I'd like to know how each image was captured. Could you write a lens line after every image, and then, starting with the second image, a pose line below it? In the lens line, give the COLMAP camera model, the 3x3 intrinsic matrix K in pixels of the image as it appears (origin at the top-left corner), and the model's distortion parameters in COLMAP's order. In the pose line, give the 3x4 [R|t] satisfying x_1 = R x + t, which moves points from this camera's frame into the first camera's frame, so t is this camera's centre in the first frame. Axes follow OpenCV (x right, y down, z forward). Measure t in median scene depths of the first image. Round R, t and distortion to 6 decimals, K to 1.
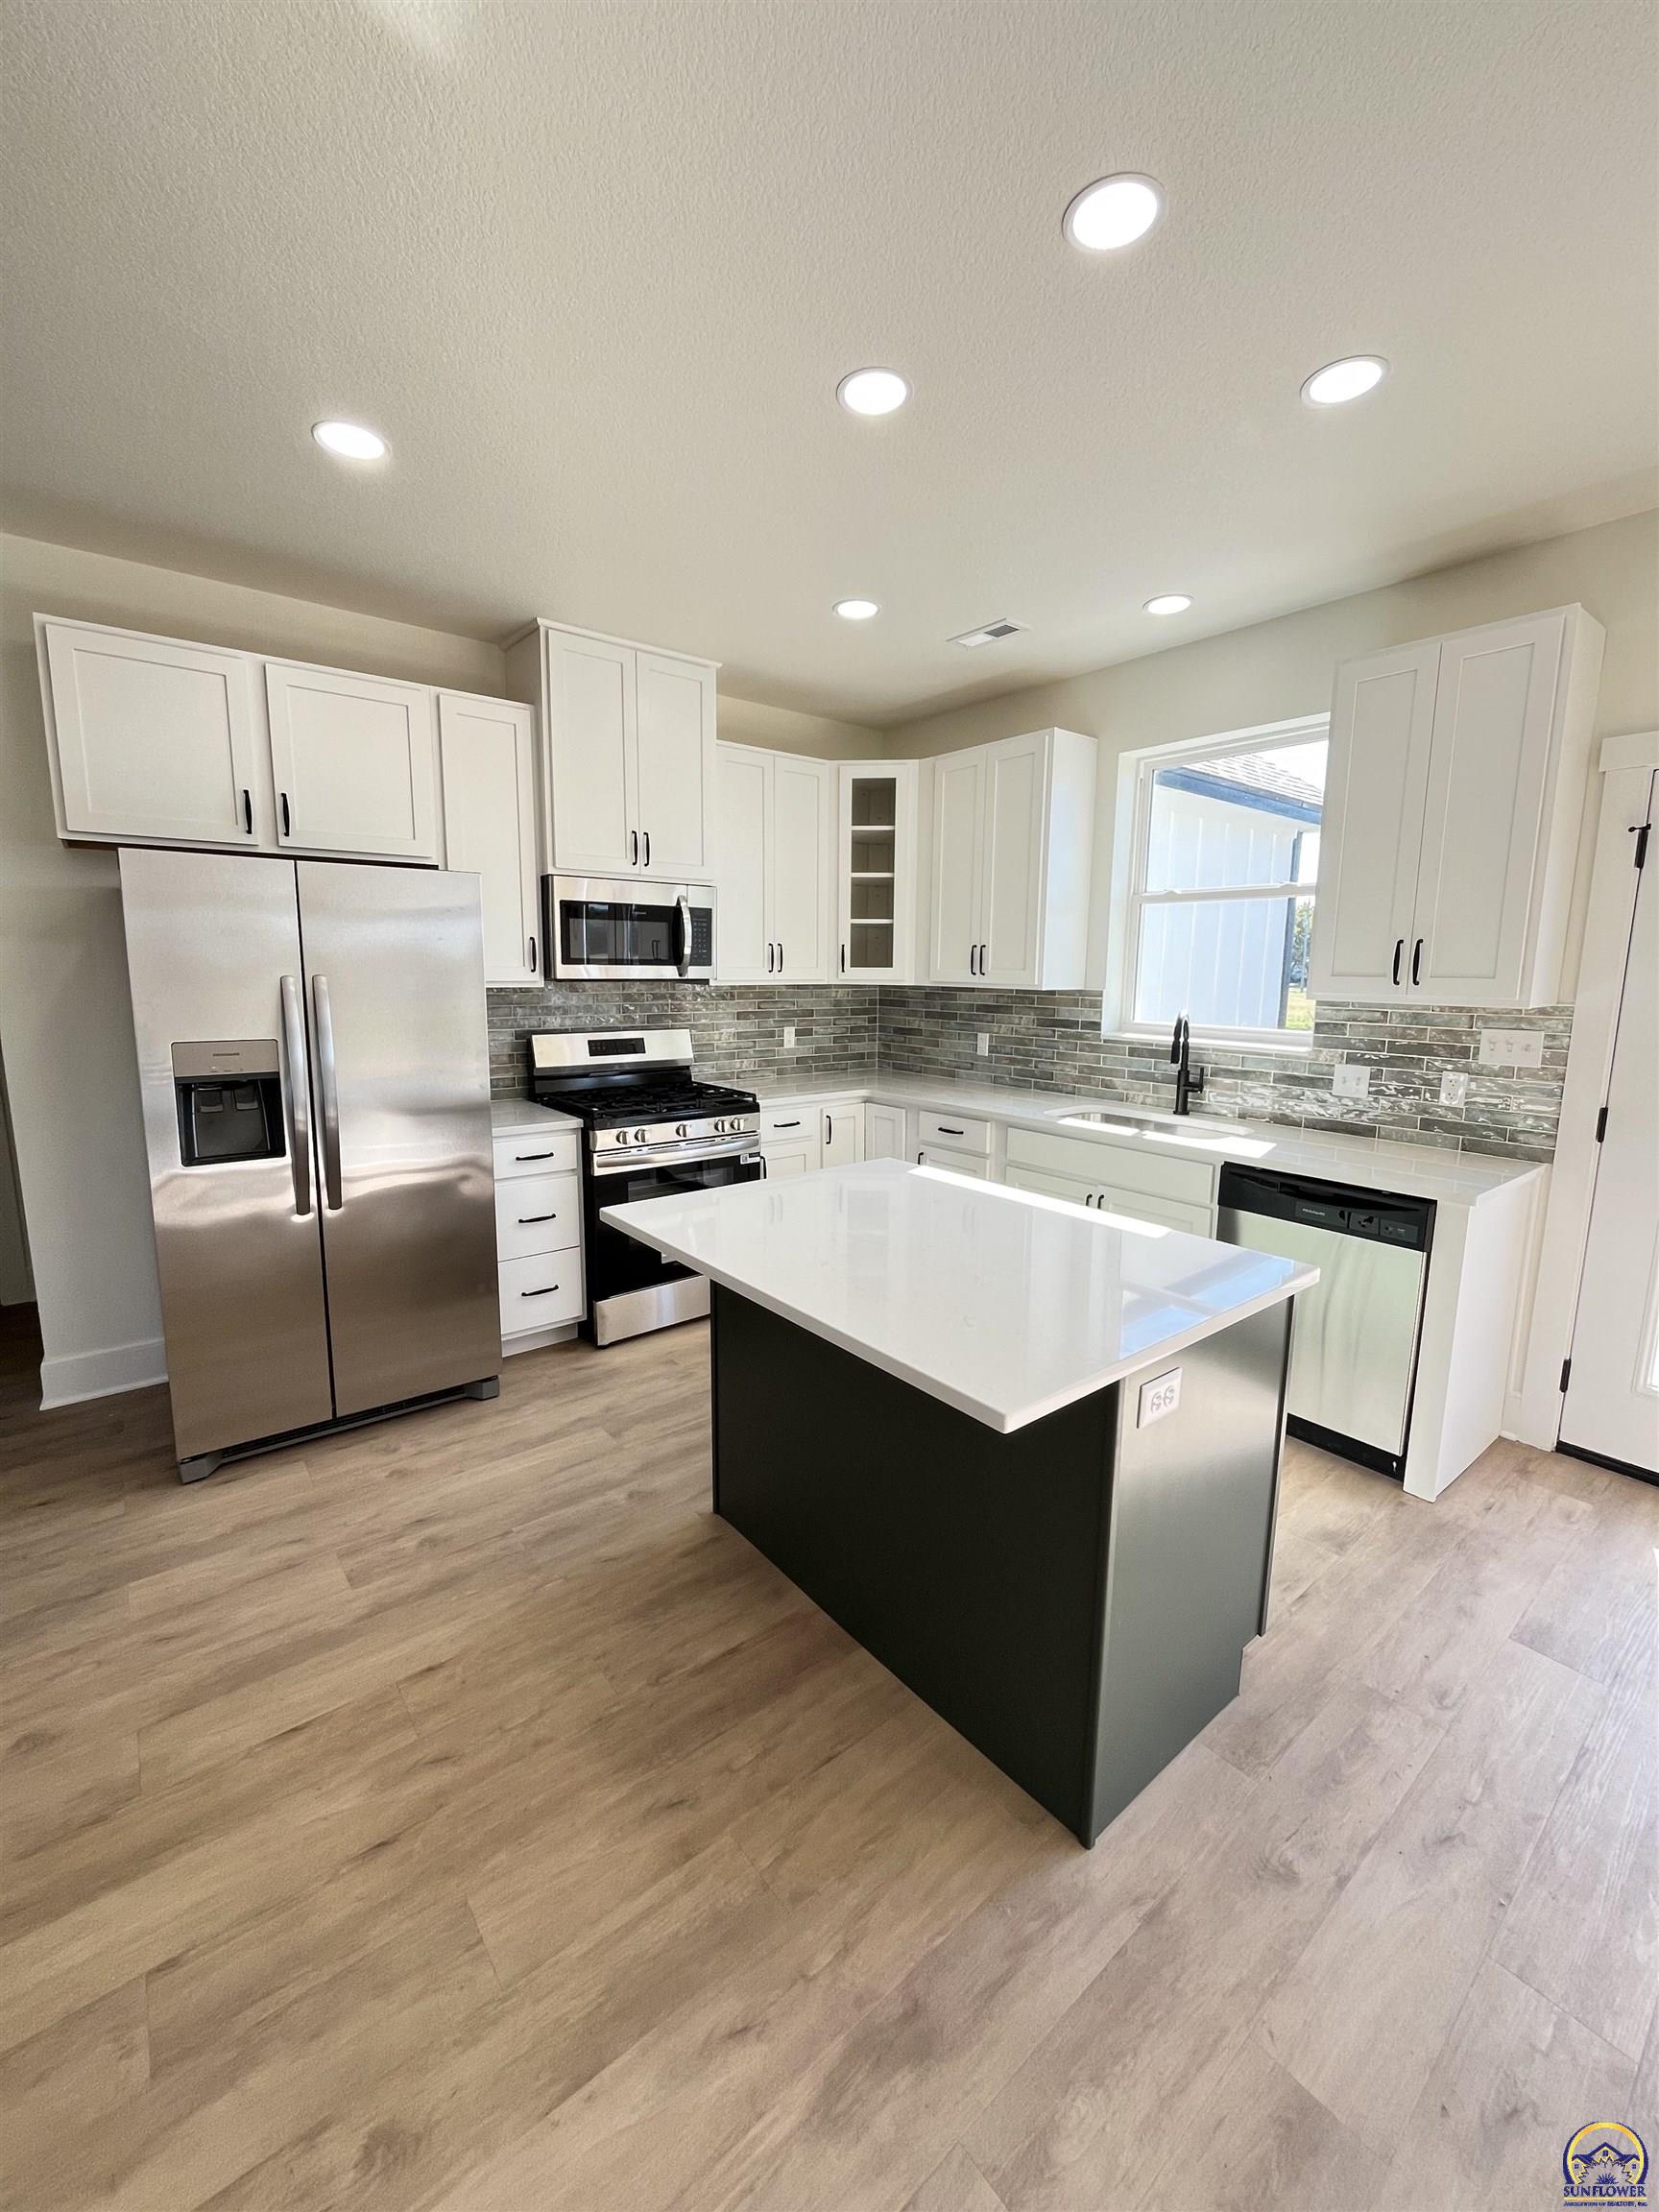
lens RADIAL K [[895.7, 0, 829.5], [0, 895.7, 1106.0], [0, 0, 1]] dist [0.020660, -0.000008]
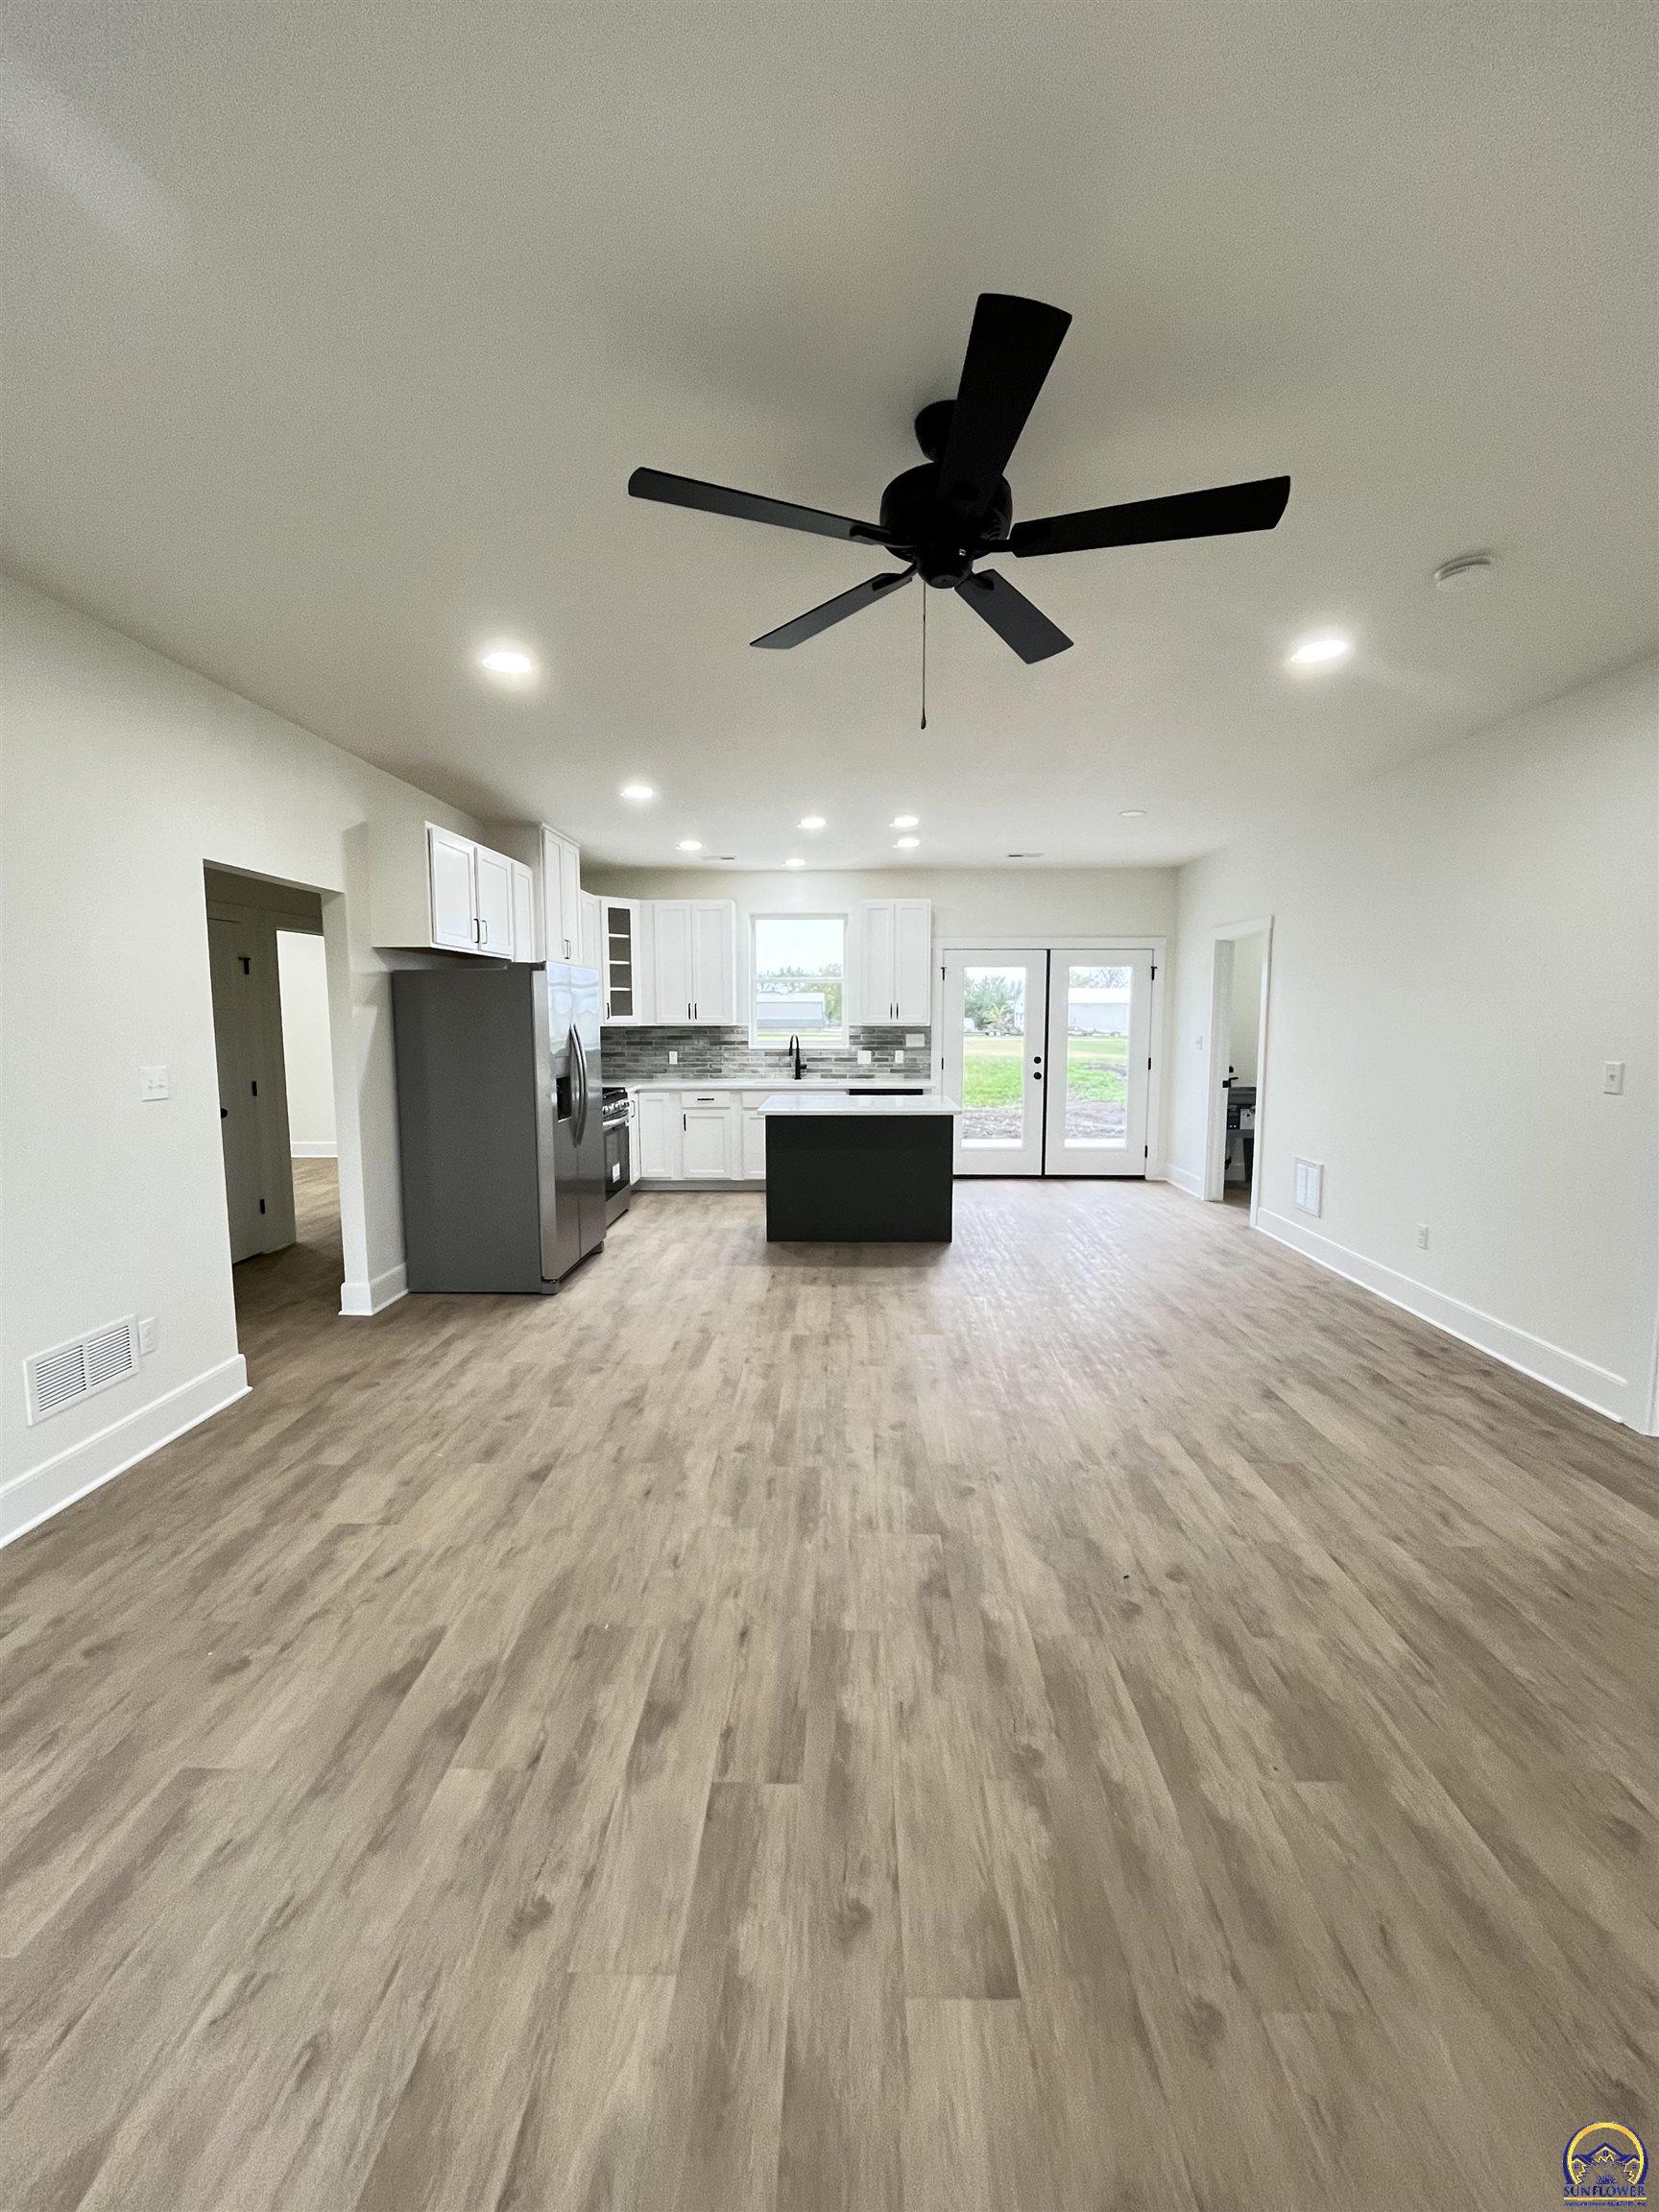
lens RADIAL K [[889.7, 0, 827.2], [0, 889.7, 1096.5], [0, 0, 1]] dist [-0.006066, 0.000011]
pose [[0.650514, -0.078784, 0.755397, -1.061114], [0.128582, 0.991672, -0.007303, 0.065169], [-0.748530, 0.101881, 0.655227, -0.411342]]
